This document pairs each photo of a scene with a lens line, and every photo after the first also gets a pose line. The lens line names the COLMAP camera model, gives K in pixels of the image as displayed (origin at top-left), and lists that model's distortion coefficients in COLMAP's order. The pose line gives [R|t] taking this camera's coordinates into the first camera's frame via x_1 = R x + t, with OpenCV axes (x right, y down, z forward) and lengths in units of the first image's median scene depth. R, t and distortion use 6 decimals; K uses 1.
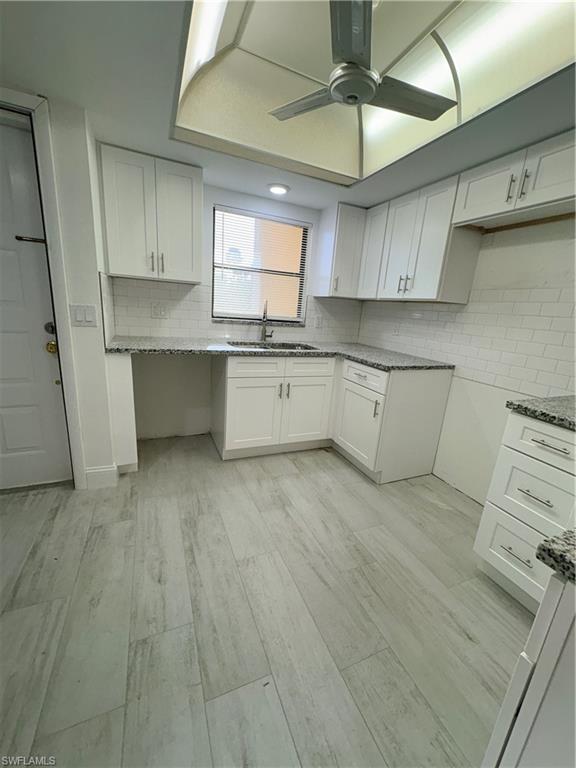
lens RADIAL K [[306.2, 0, 288.3], [0, 306.2, 383.8], [0, 0, 1]] dist [0.001297, -0.000487]
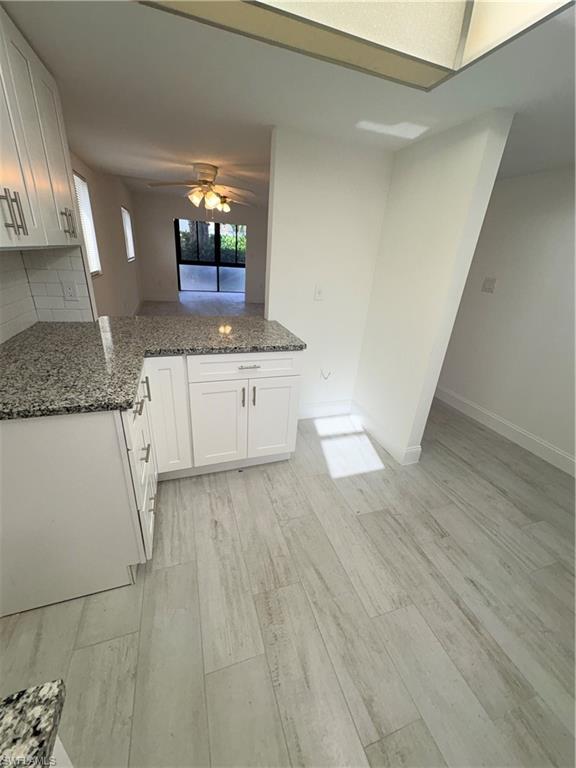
lens RADIAL K [[306.2, 0, 287.6], [0, 306.2, 383.8], [0, 0, 1]] dist [0.001297, -0.000487]
pose [[-0.986038, -0.165560, 0.017841, 0.211372], [-0.120218, 0.781907, 0.611694, -0.322177], [-0.115222, 0.601009, -0.790893, 1.002851]]
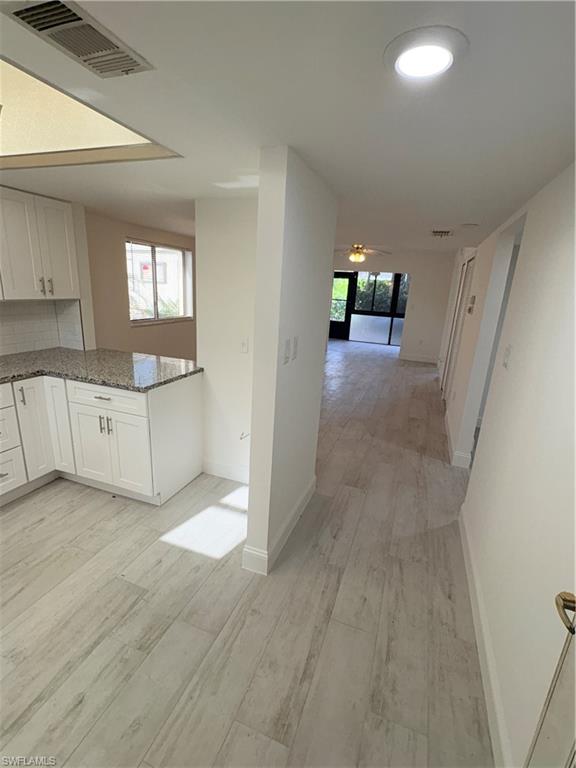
lens RADIAL K [[358.9, 0, 287.0], [0, 358.9, 384.0], [0, 0, 1]] dist [0.000613, 0.000117]
pose [[-0.707544, -0.296474, 0.641470, -0.798211], [0.068313, 0.874791, 0.479660, -0.374299], [-0.703360, 0.383201, -0.598700, 0.568674]]
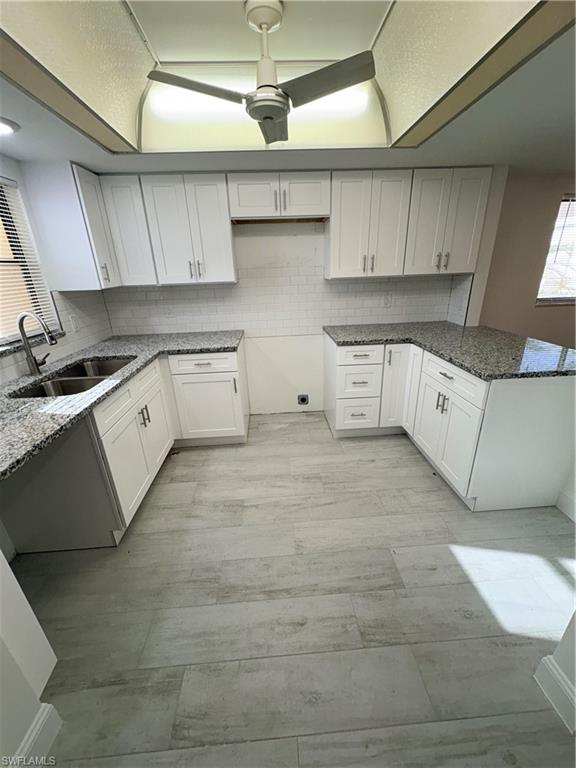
lens RADIAL K [[306.2, 0, 289.1], [0, 306.2, 383.8], [0, 0, 1]] dist [0.001297, -0.000487]
pose [[0.340300, -0.416553, 0.843018, -0.620663], [0.287695, 0.899656, 0.328405, -0.246802], [-0.895225, 0.130776, 0.425993, 0.347822]]
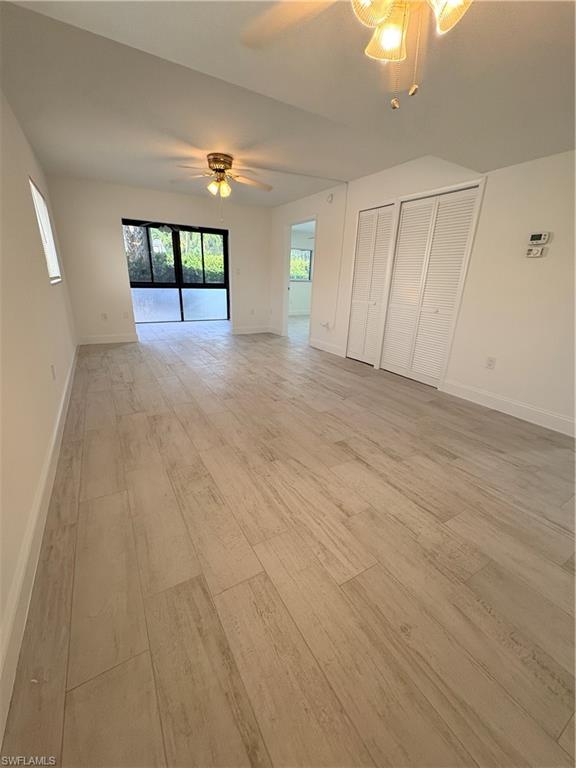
lens RADIAL K [[306.2, 0, 287.8], [0, 306.2, 383.6], [0, 0, 1]] dist [0.001297, -0.000487]
pose [[-0.986806, -0.060144, -0.150320, 0.942230], [-0.133043, 0.830317, 0.541178, 0.139810], [0.092265, 0.554037, -0.827363, -0.109153]]
